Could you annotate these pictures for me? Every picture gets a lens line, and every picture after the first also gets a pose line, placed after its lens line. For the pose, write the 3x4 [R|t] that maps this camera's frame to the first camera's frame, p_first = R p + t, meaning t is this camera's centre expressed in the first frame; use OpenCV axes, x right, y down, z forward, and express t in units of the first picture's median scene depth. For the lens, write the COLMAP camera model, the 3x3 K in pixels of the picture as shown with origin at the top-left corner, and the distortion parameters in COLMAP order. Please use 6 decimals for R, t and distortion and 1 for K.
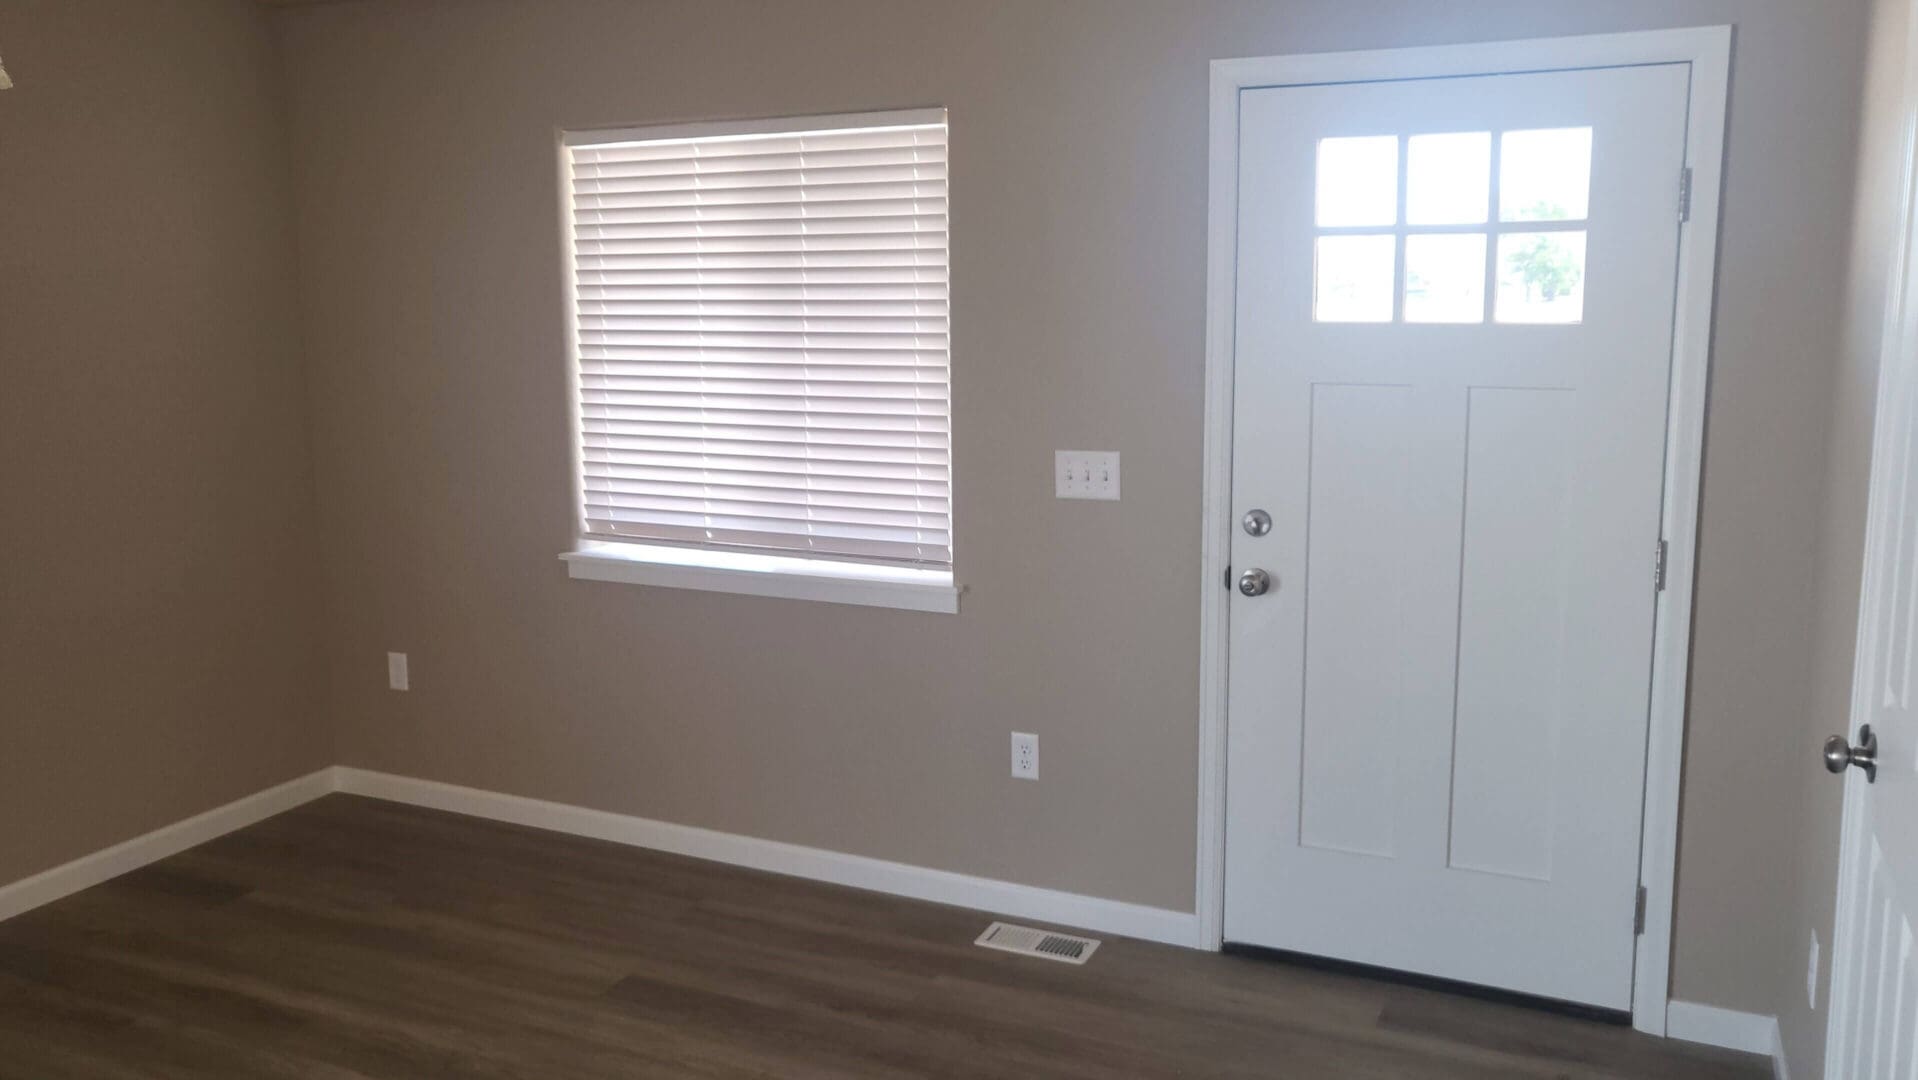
lens RADIAL K [[1482.0, 0, 952.2], [0, 1482.0, 533.7], [0, 0, 1]] dist [-0.008774, 0.051011]
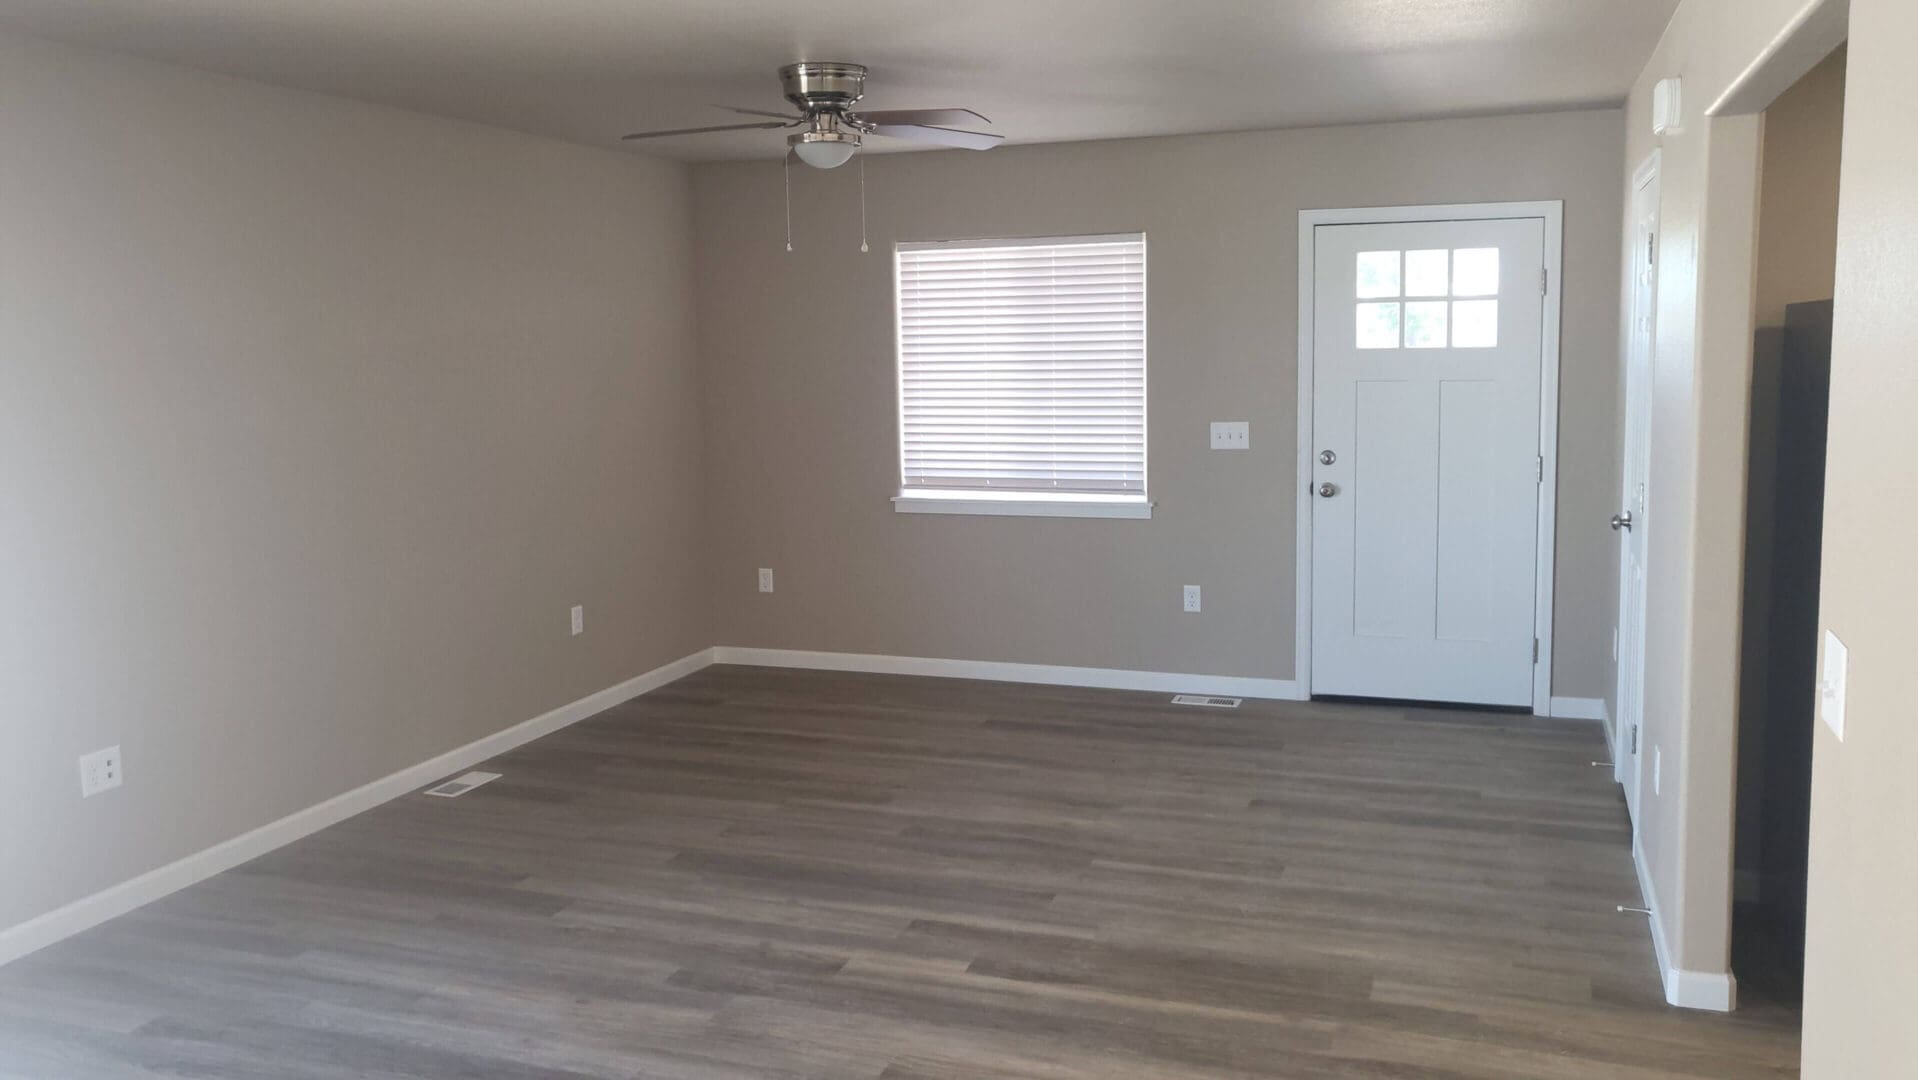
lens RADIAL K [[1482.0, 0, 965.6], [0, 1482.0, 539.7], [0, 0, 1]] dist [-0.008774, 0.051011]
pose [[0.996112, -0.019466, 0.085914, -0.383322], [0.022781, 0.999027, -0.037776, 0.146665], [-0.085095, 0.039586, 0.995586, -0.754496]]
